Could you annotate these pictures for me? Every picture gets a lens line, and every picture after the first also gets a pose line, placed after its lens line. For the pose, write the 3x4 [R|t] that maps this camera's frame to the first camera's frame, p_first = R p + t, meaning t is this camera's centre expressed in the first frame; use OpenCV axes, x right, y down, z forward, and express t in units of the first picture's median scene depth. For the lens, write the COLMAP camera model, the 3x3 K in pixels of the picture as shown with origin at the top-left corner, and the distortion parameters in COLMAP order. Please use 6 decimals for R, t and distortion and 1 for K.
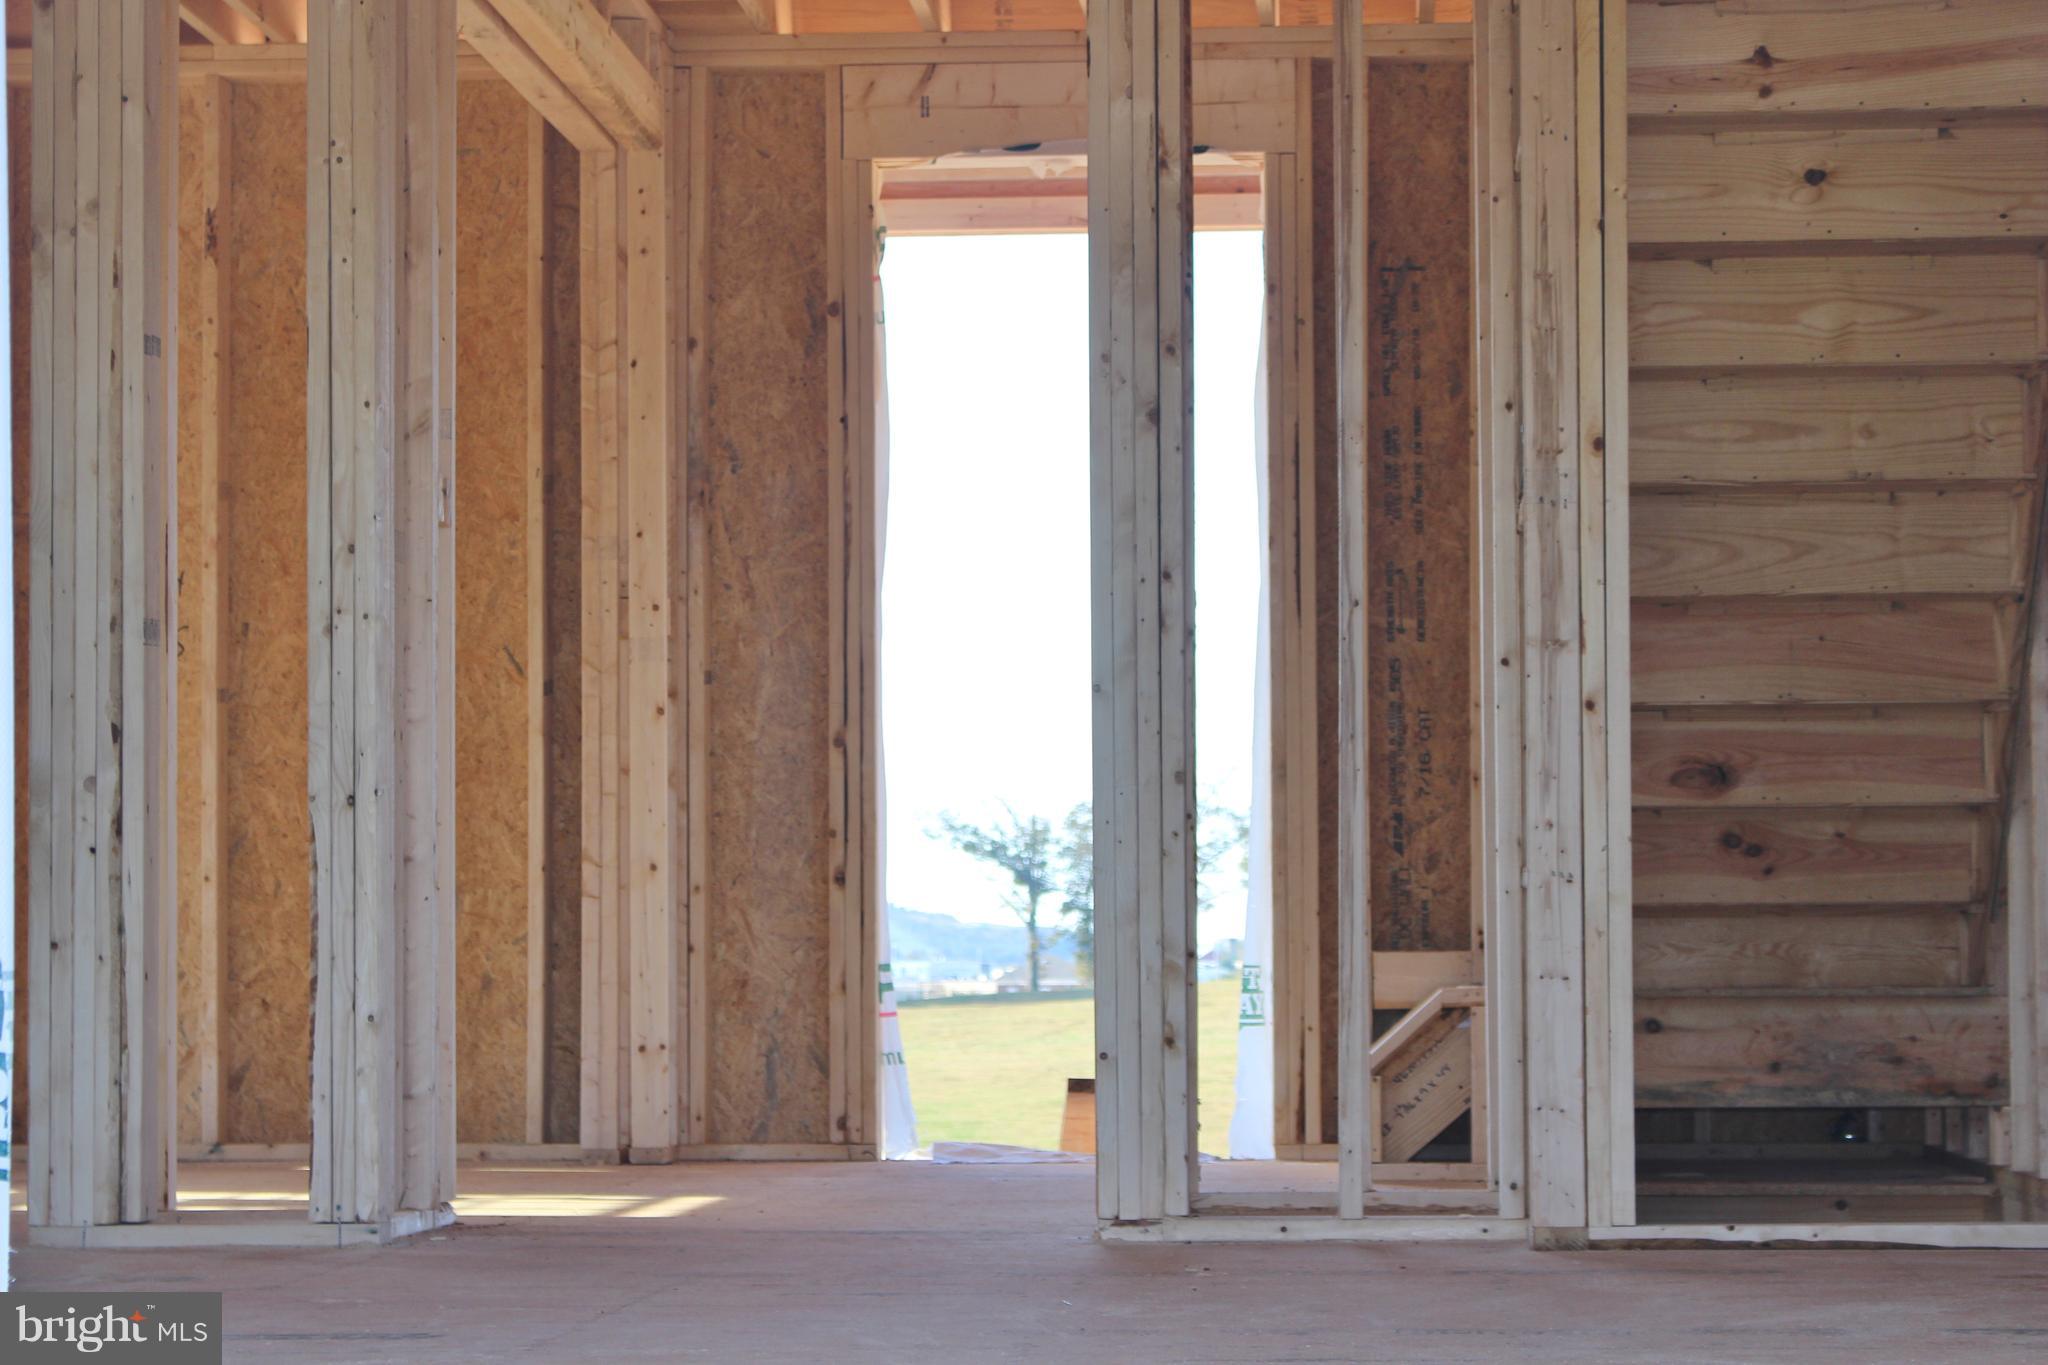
lens RADIAL K [[4907.2, 0, 1024.0], [0, 4907.2, 682.5], [0, 0, 1]] dist [0.028215, 0.166624]
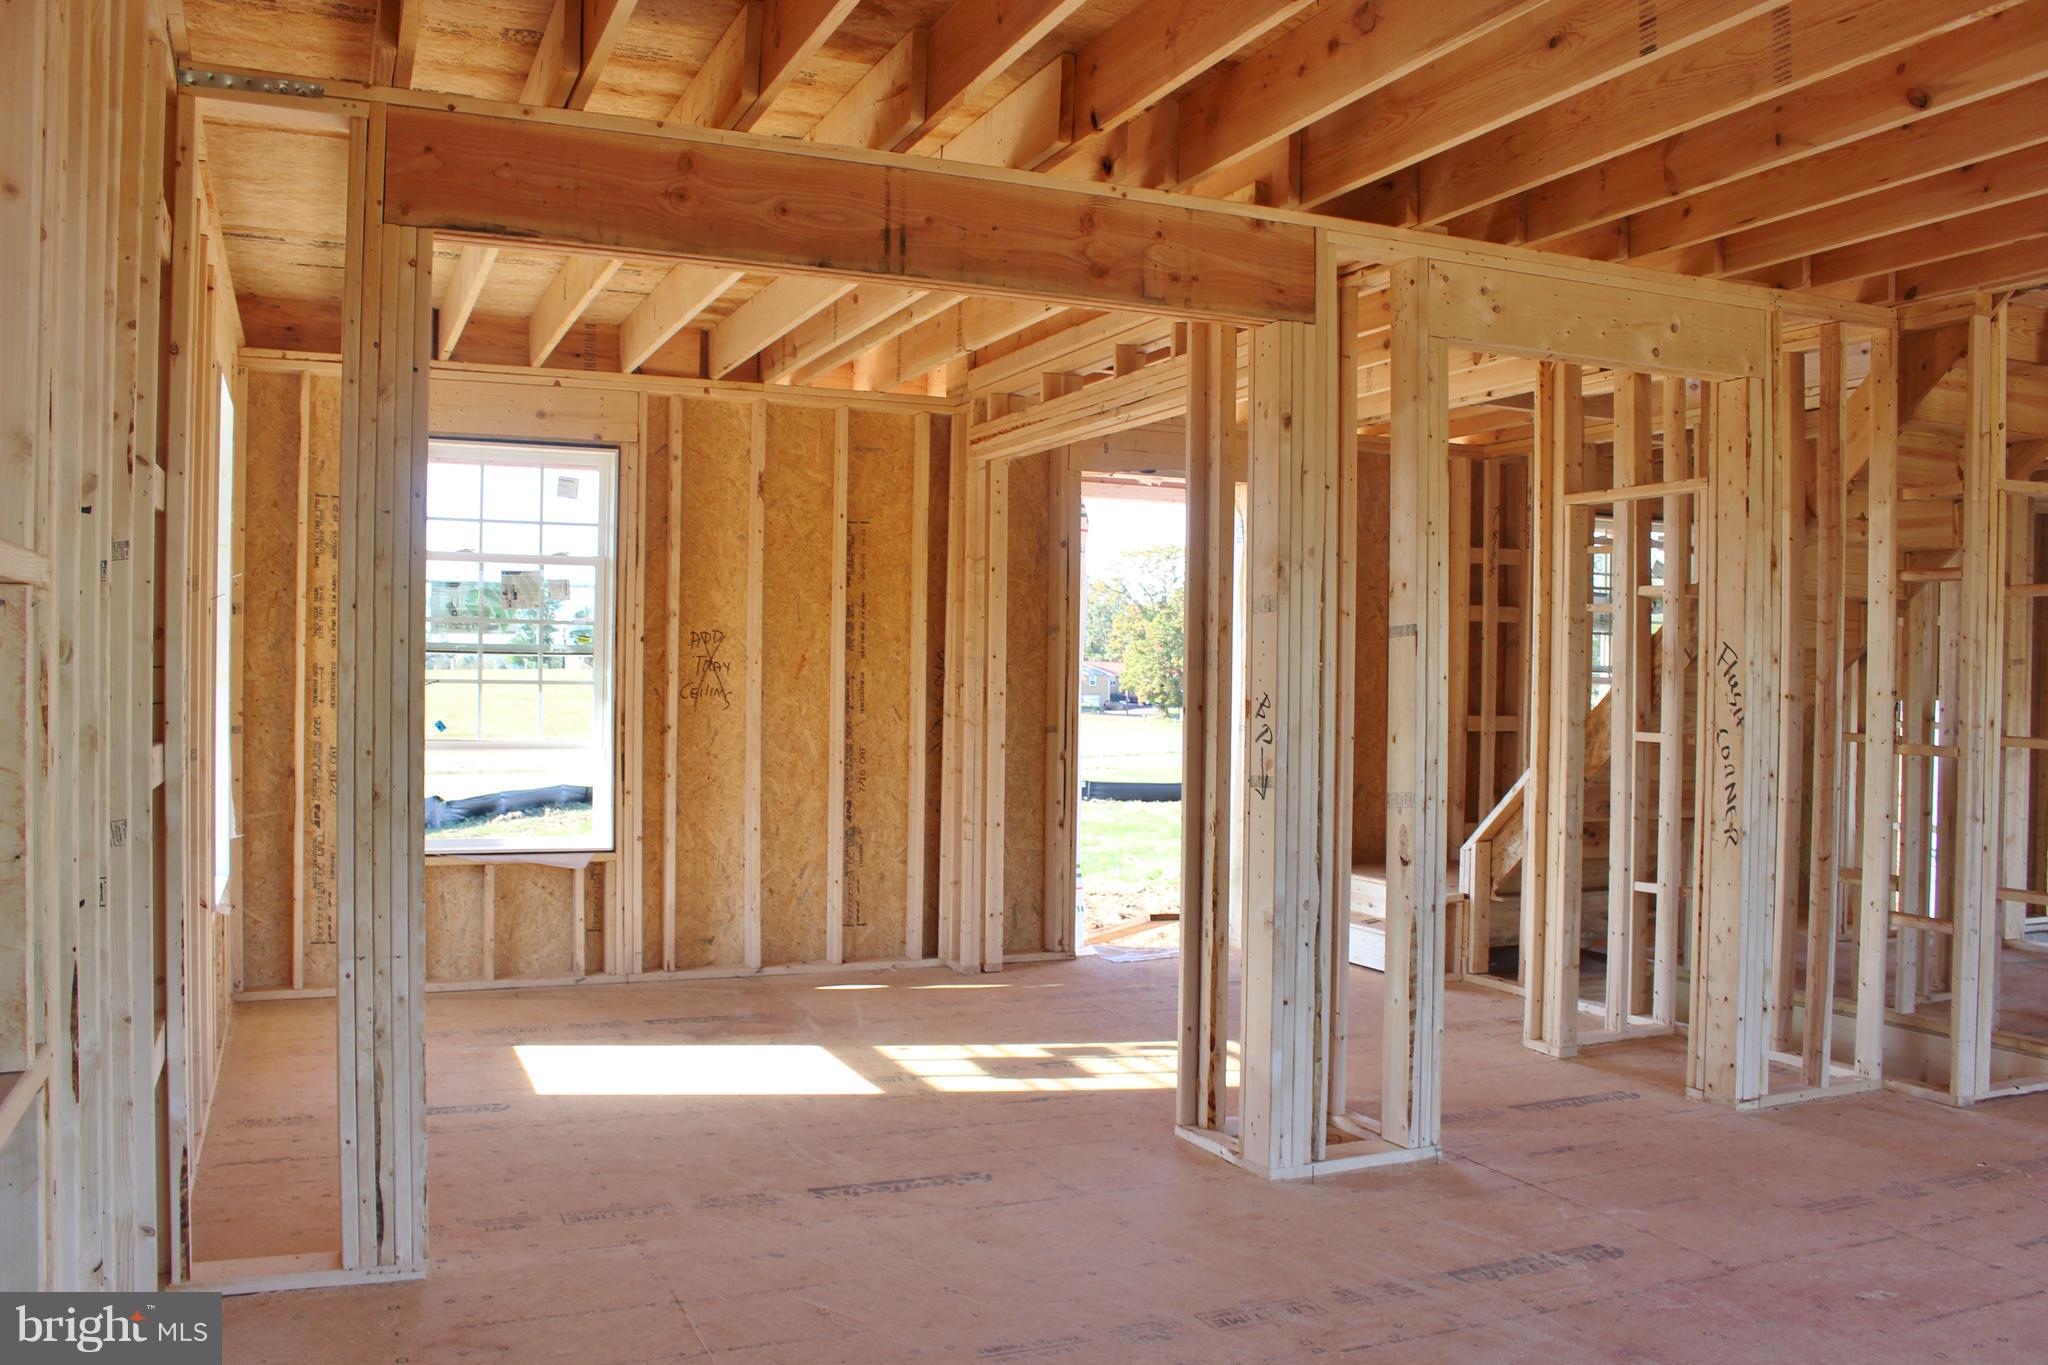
lens RADIAL K [[1689.4, 0, 1024.0], [0, 1689.4, 682.5], [0, 0, 1]] dist [-0.161793, 0.127002]
pose [[0.885846, 0.015060, 0.463735, -0.385200], [-0.045381, 0.997493, 0.054295, -0.057481], [-0.461755, -0.069142, 0.884309, 0.395682]]
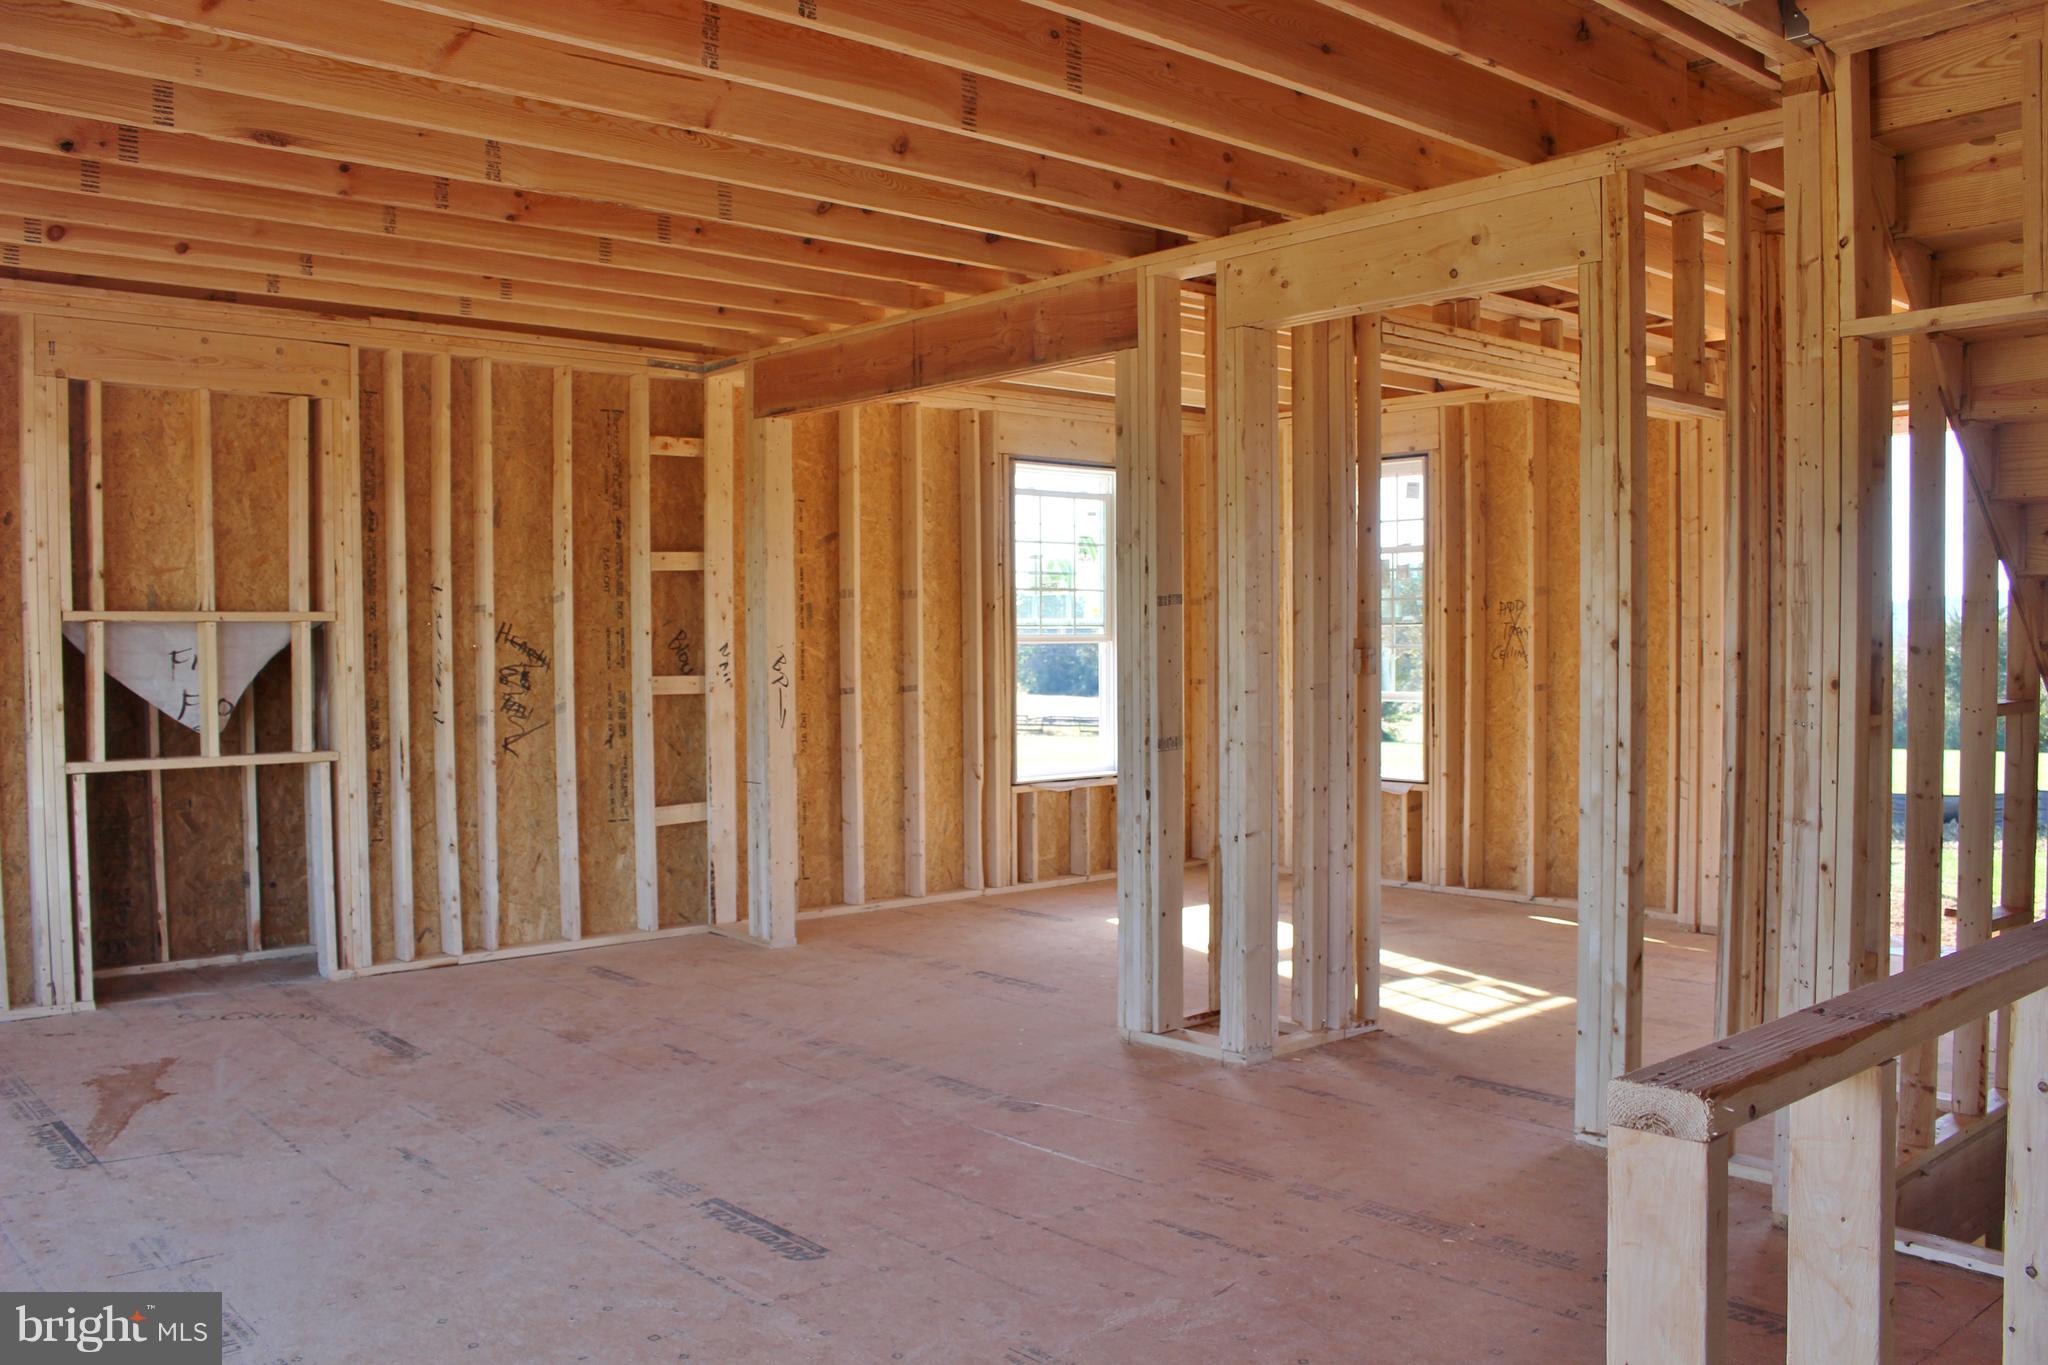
lens RADIAL K [[1689.4, 0, 1024.0], [0, 1689.4, 682.5], [0, 0, 1]] dist [-0.161793, 0.127002]
pose [[0.712433, 0.019919, -0.701458, 0.190780], [0.042681, 0.996517, 0.071646, -0.063054], [0.700441, -0.080982, 0.709101, 0.341553]]
